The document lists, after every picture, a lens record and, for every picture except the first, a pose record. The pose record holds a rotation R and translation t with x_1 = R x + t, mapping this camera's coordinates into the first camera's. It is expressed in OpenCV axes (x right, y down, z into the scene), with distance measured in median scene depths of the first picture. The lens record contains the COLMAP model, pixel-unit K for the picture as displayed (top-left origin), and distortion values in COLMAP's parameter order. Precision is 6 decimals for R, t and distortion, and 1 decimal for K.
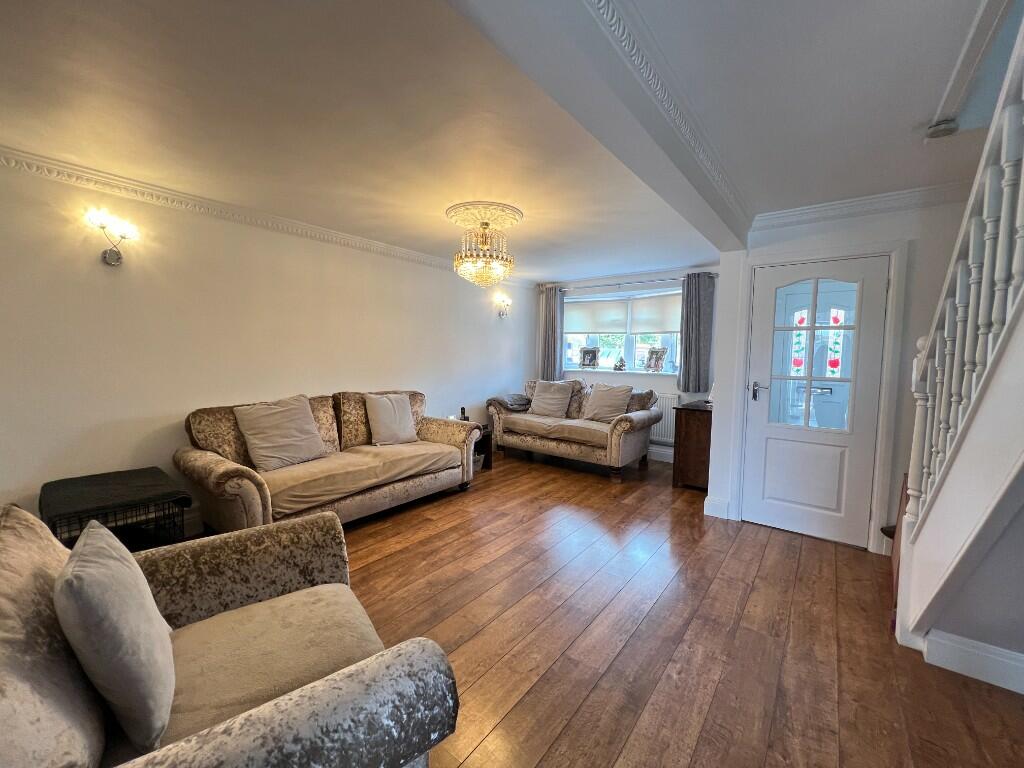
lens RADIAL K [[413.8, 0, 513.9], [0, 413.8, 384.7], [0, 0, 1]] dist [0.000704, 0.000035]
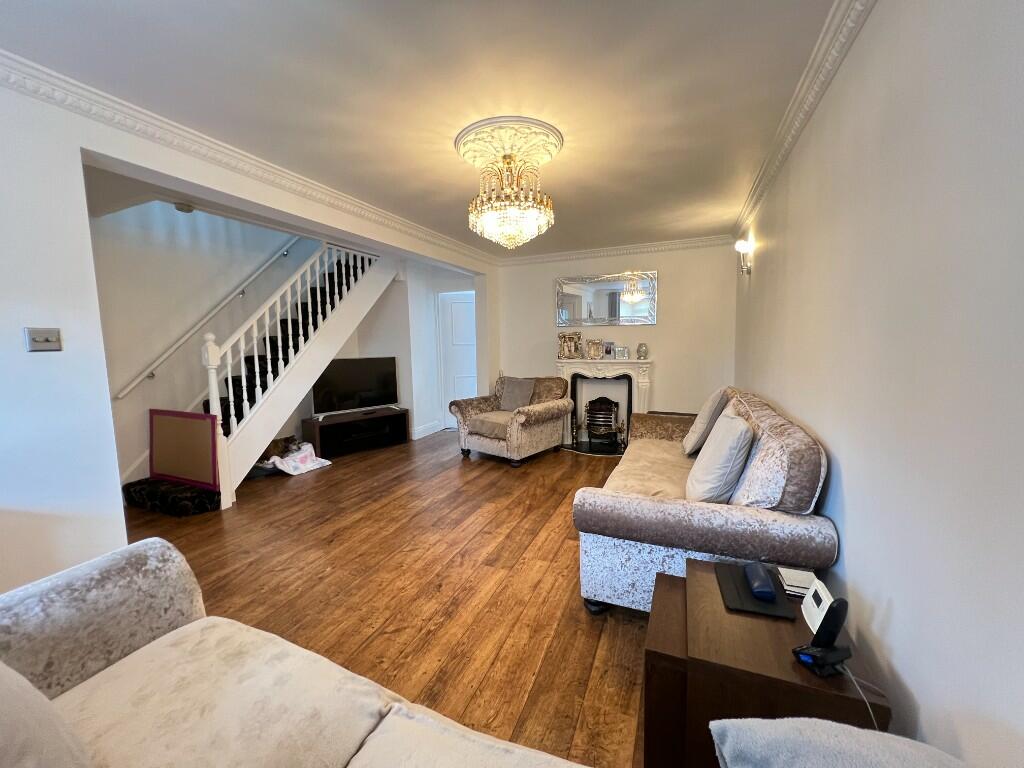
lens RADIAL K [[410.0, 0, 511.2], [0, 410.0, 377.1], [0, 0, 1]] dist [-0.000869, -0.000024]
pose [[-0.966983, 0.020193, -0.254040, 0.120047], [-0.016763, 0.989657, 0.142474, -0.113856], [0.254289, 0.142028, -0.956642, 1.725520]]
